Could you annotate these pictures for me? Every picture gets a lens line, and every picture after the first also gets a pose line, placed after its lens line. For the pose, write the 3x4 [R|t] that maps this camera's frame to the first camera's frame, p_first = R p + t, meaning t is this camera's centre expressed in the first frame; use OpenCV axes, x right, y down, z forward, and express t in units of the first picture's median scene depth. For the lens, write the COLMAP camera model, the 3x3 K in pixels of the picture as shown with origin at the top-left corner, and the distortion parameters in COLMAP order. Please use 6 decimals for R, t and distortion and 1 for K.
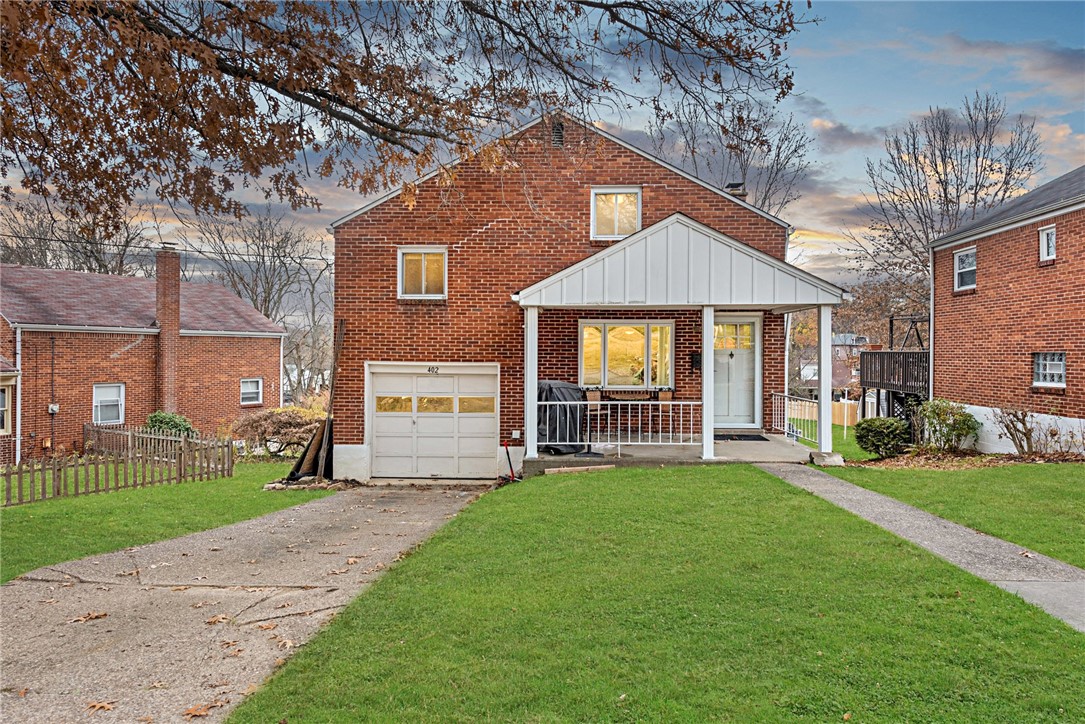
lens RADIAL K [[664.3, 0, 543.5], [0, 664.3, 354.5], [0, 0, 1]] dist [0.009356, -0.000246]
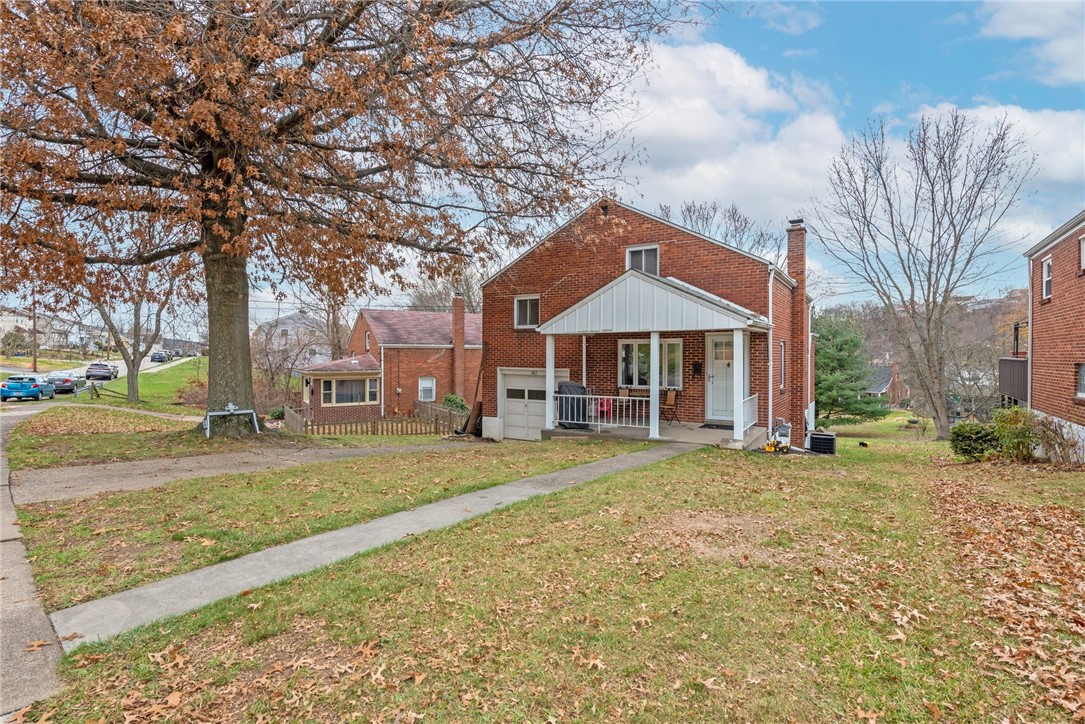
lens RADIAL K [[544.2, 0, 538.6], [0, 544.2, 365.0], [0, 0, 1]] dist [-0.004023, -0.000251]
pose [[0.863522, 0.006495, -0.504270, 0.499618], [0.001551, 0.999878, 0.015534, -0.015681], [0.504310, -0.014196, 0.863406, -0.112153]]
